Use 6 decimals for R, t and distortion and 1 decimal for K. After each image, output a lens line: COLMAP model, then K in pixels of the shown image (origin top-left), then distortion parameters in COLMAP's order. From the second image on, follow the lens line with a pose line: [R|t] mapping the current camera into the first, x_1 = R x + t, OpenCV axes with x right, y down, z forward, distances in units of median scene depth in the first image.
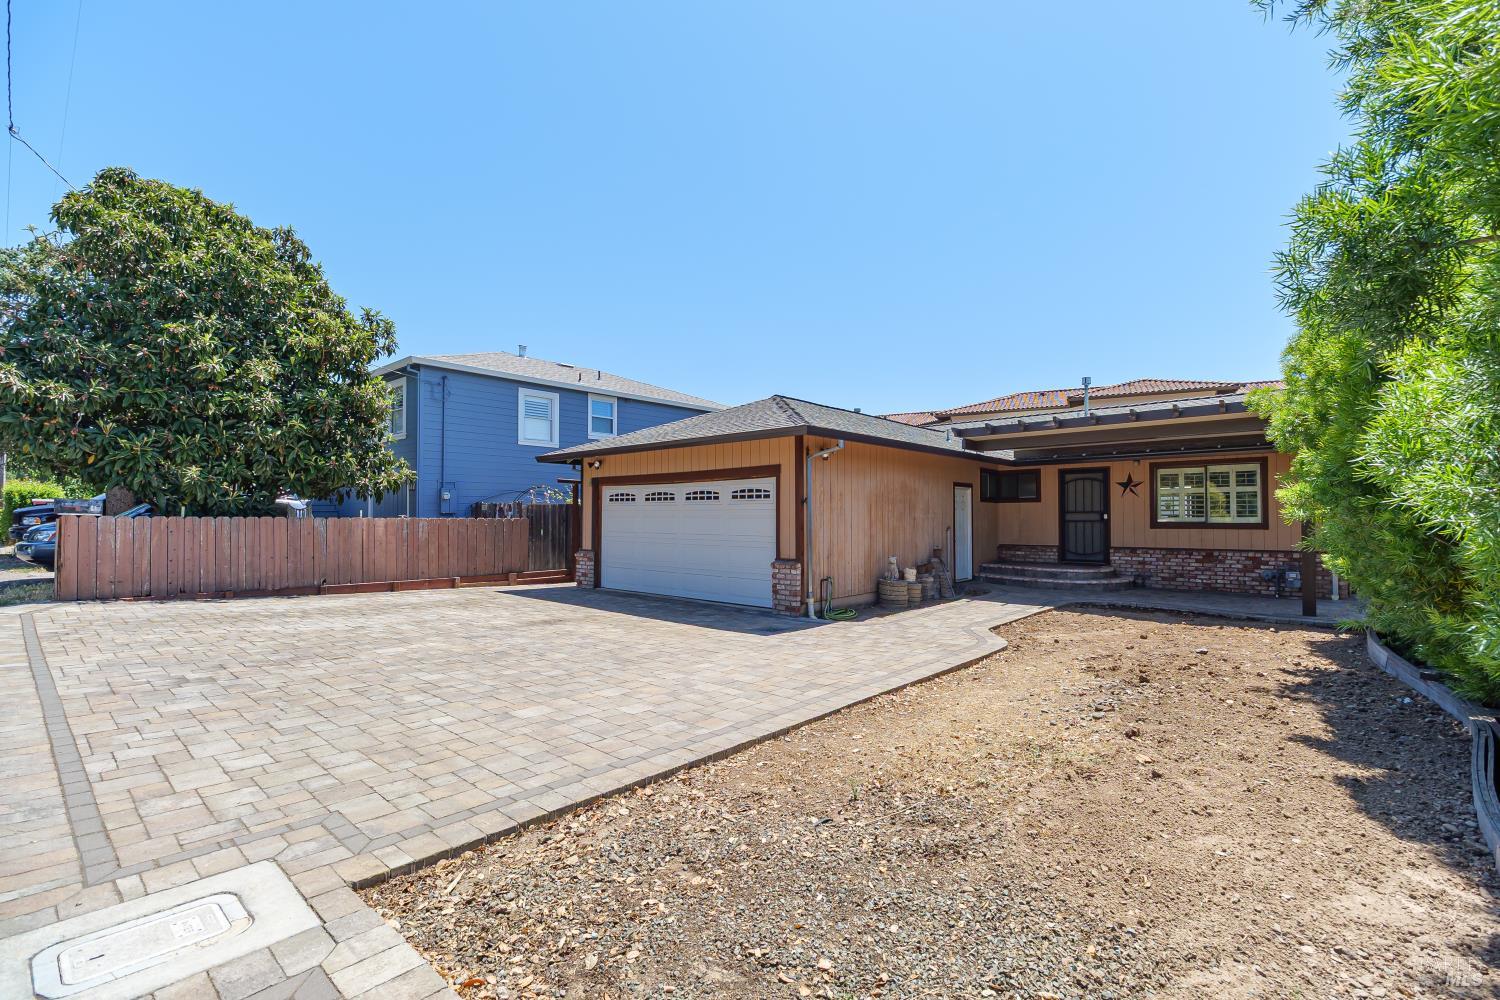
lens RADIAL K [[652.3, 0, 759.4], [0, 652.3, 489.7], [0, 0, 1]] dist [-0.000843, 0.000041]
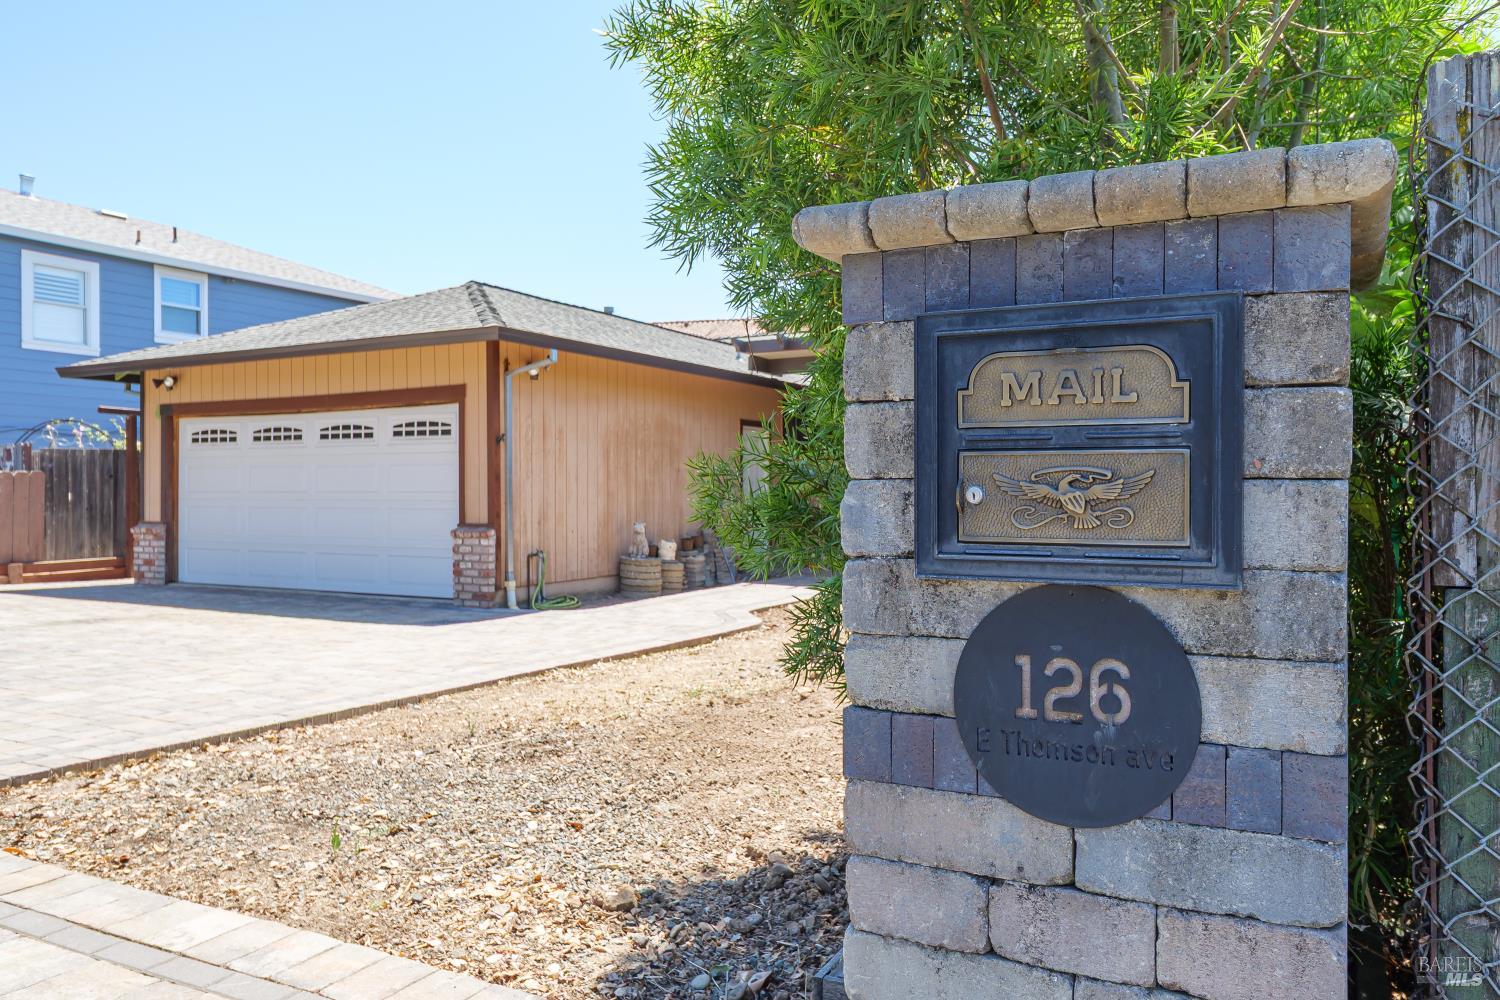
lens RADIAL K [[1108.2, 0, 750.8], [0, 1108.2, 478.3], [0, 0, 1]] dist [0.002778, 0.003192]
pose [[0.973296, -0.000711, 0.229553, 0.050025], [-0.005597, 0.999624, 0.026825, 0.023074], [-0.229486, -0.027394, 0.972926, -0.163326]]
